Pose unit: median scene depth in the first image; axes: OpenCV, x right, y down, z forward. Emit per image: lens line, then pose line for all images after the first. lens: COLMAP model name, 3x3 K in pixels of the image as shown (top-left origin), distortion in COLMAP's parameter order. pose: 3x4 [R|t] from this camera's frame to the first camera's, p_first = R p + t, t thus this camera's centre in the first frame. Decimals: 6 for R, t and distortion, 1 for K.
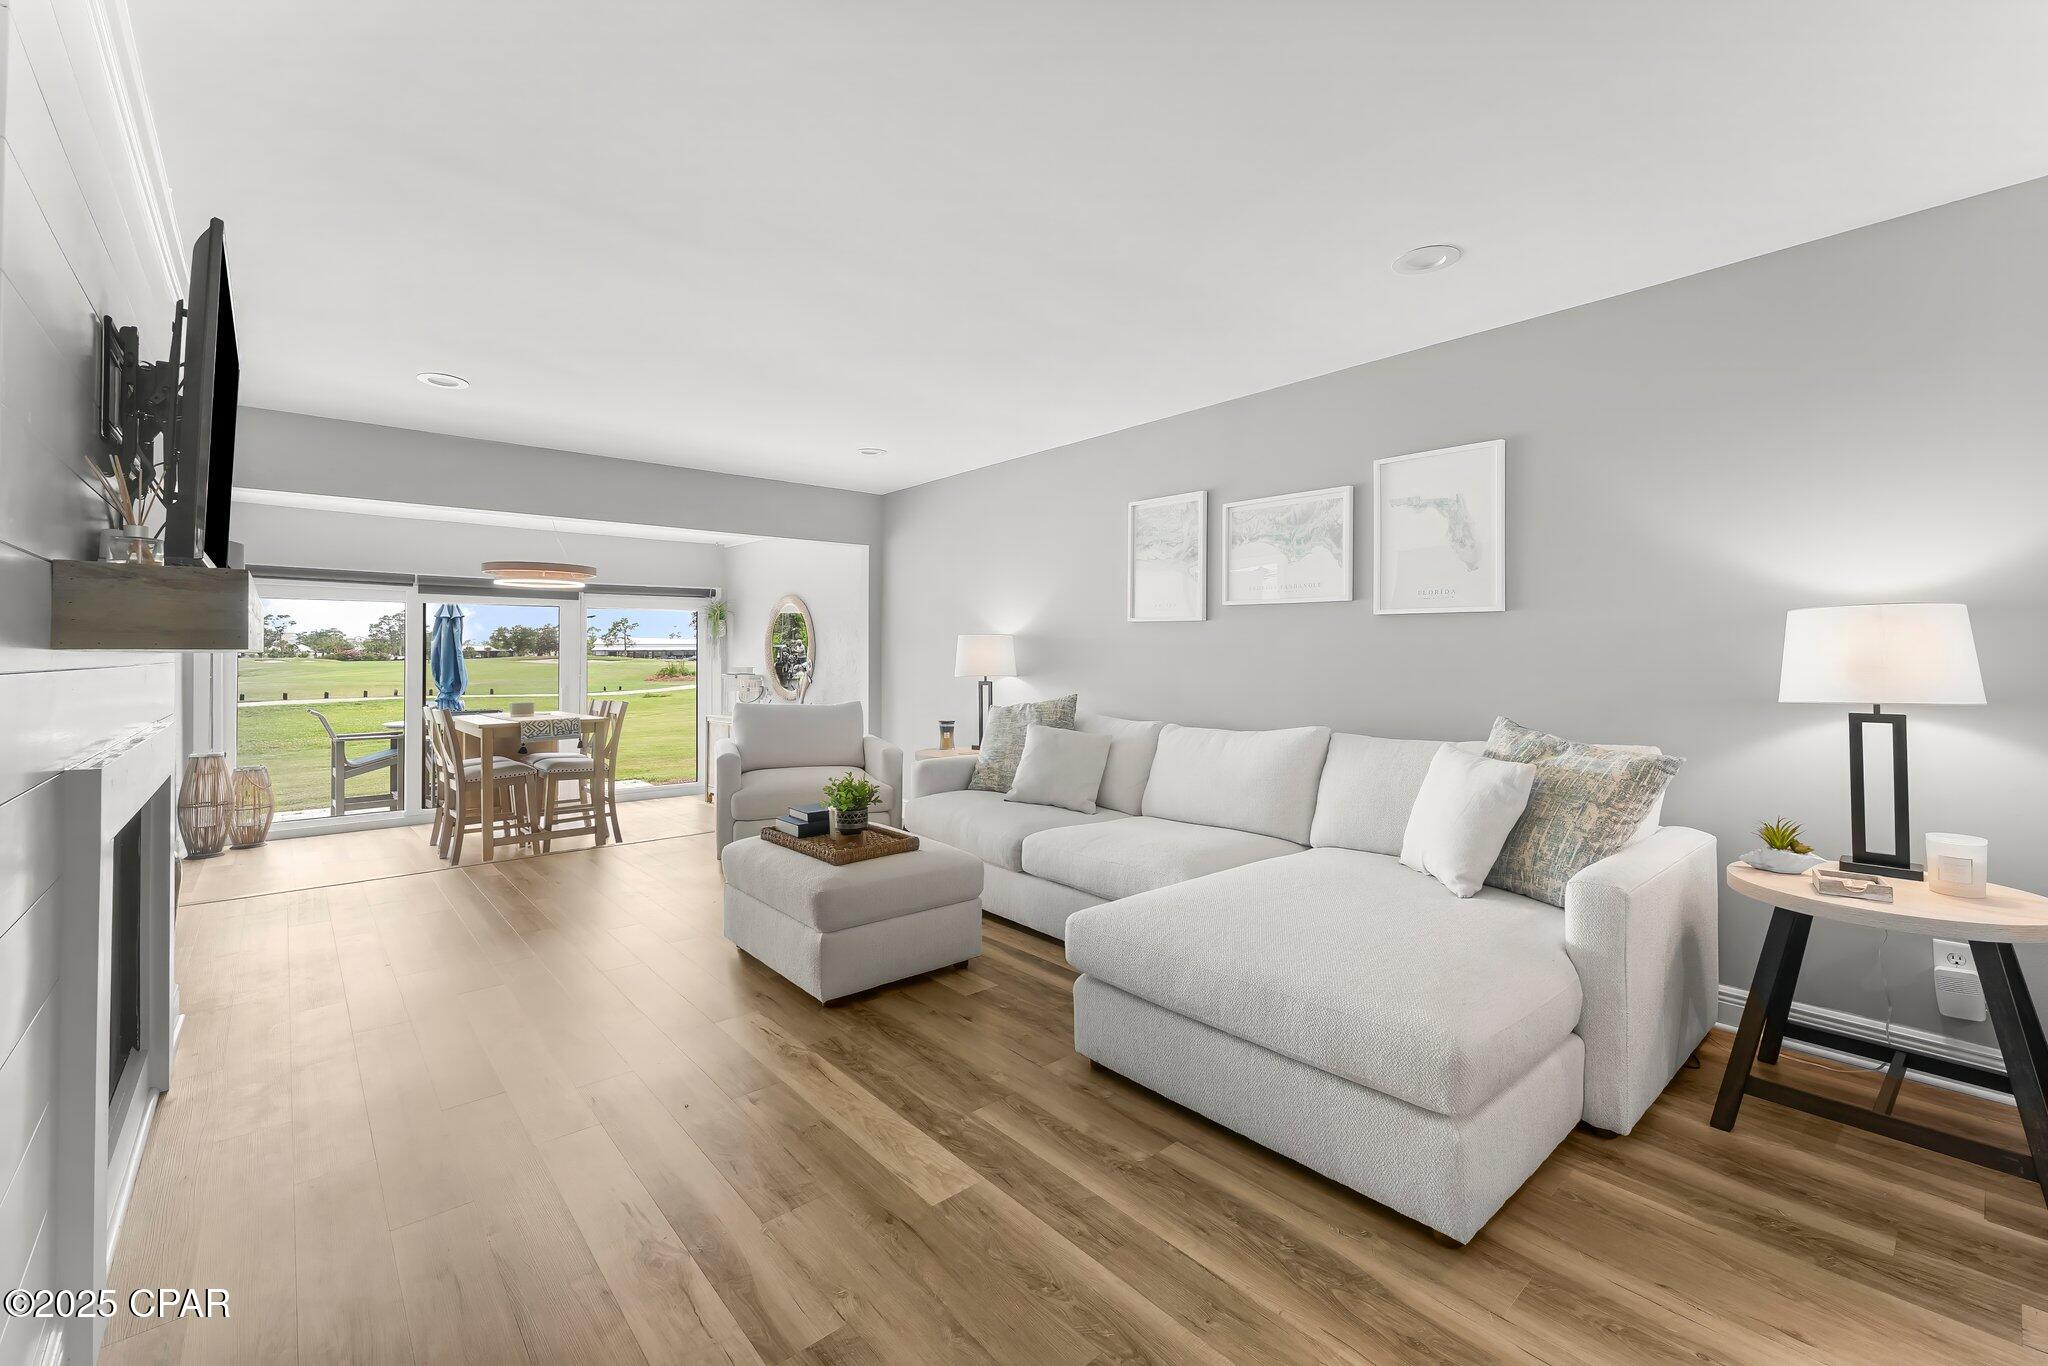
lens RADIAL K [[842.7, 0, 1037.8], [0, 842.7, 646.9], [0, 0, 1]] dist [0.003092, -0.000699]
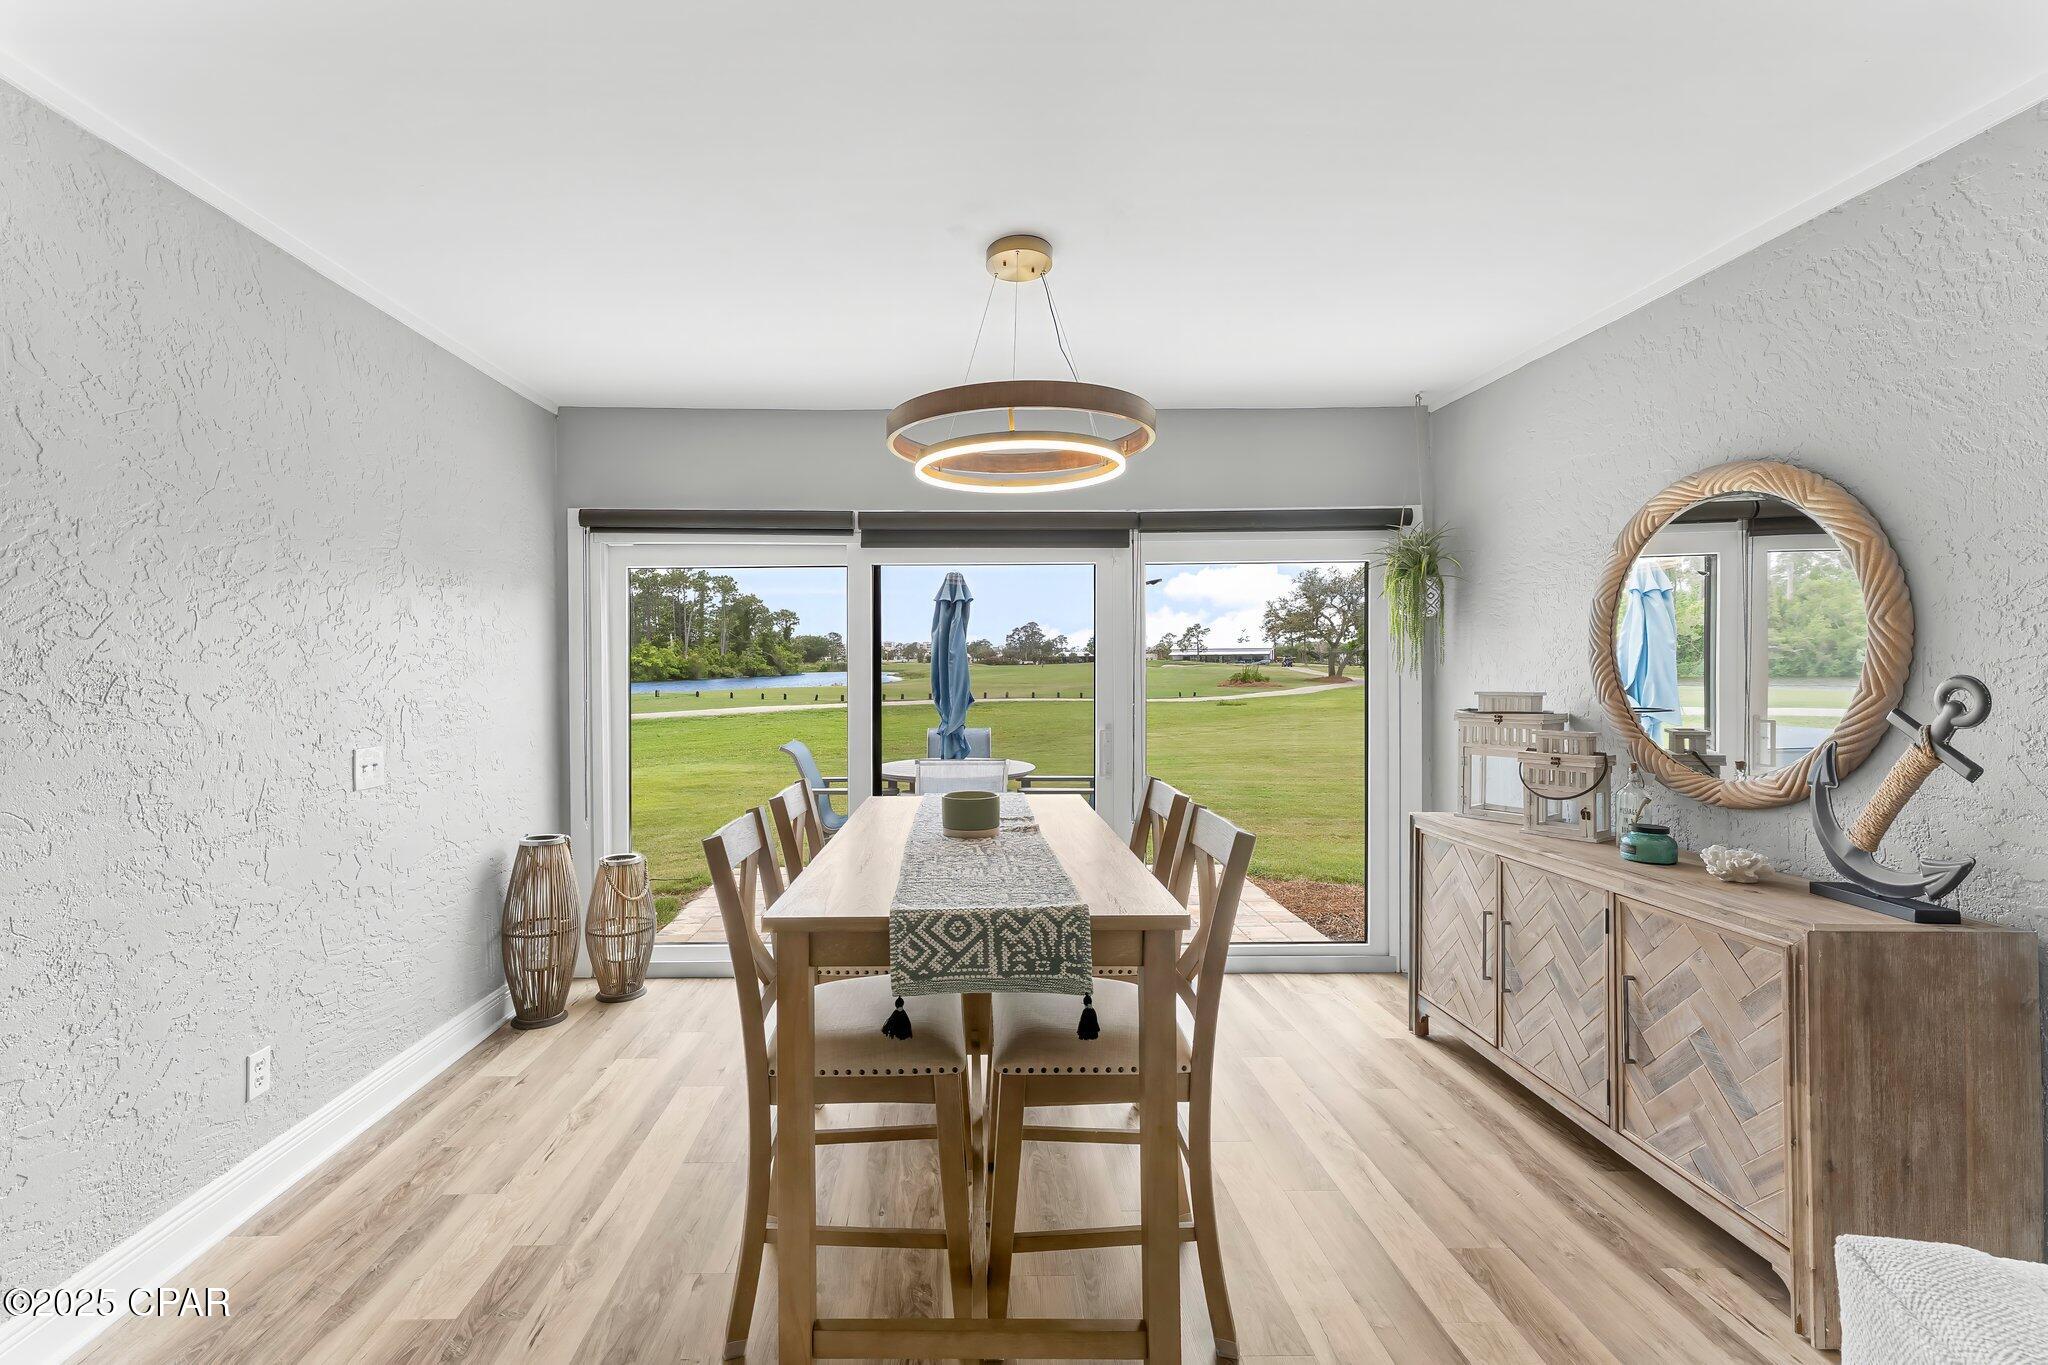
lens RADIAL K [[842.7, 0, 963.4], [0, 842.7, 665.1], [0, 0, 1]] dist [0.003092, -0.000699]
pose [[0.748020, 0.001587, -0.663674, -0.261829], [0.009251, 0.999875, 0.012819, 0.004863], [0.663612, -0.015729, 0.747912, 0.511702]]
